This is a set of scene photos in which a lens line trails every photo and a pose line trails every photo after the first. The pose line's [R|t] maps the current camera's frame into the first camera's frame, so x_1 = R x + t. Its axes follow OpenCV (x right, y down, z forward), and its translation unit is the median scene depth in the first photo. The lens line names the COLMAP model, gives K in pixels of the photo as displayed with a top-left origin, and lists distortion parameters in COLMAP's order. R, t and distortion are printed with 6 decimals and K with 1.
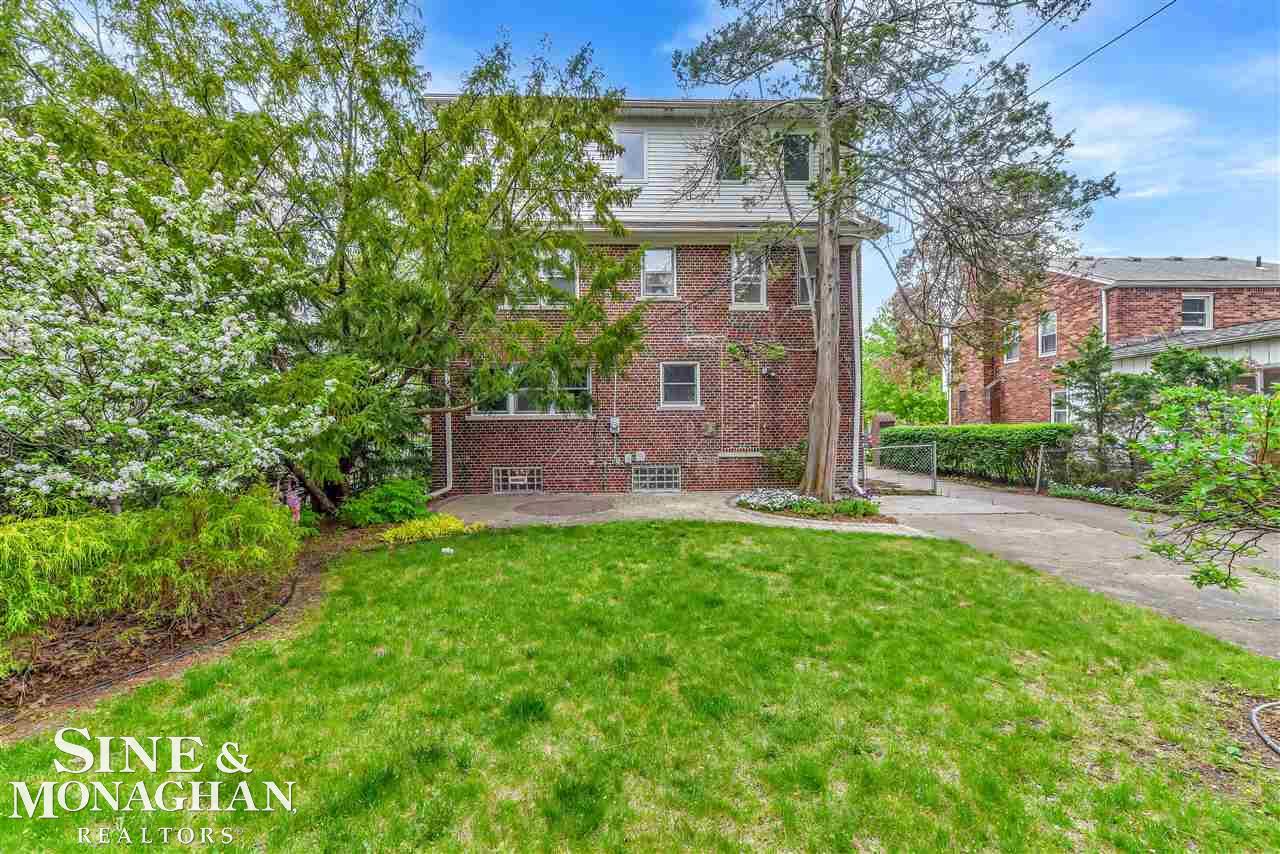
lens RADIAL K [[525.4, 0, 651.2], [0, 525.4, 434.5], [0, 0, 1]] dist [0.002835, 0.000108]
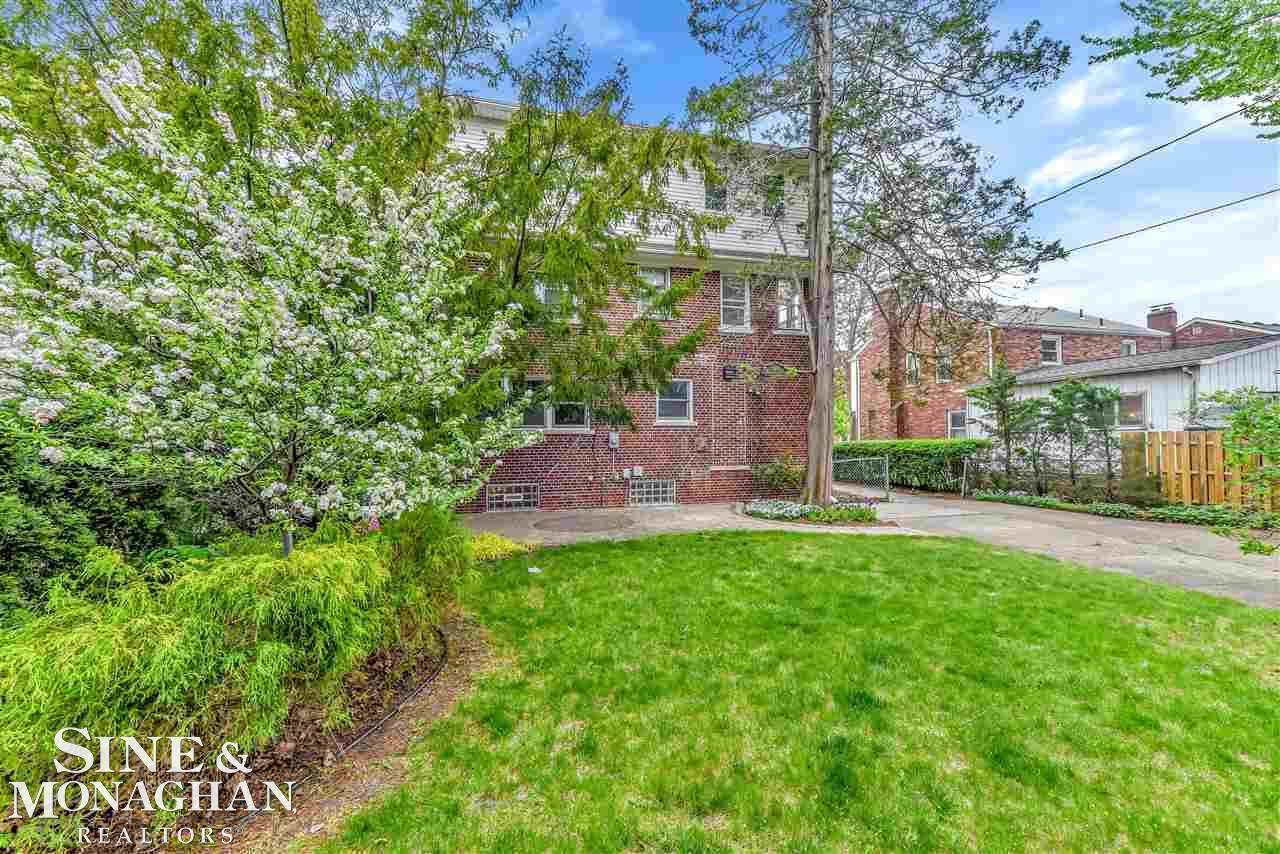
lens RADIAL K [[525.4, 0, 651.2], [0, 525.4, 434.5], [0, 0, 1]] dist [0.002835, 0.000108]
pose [[0.973049, 0.002803, 0.230581, -0.270431], [0.004130, 0.999554, -0.029576, 0.001554], [-0.230561, 0.029731, 0.972604, 0.007628]]
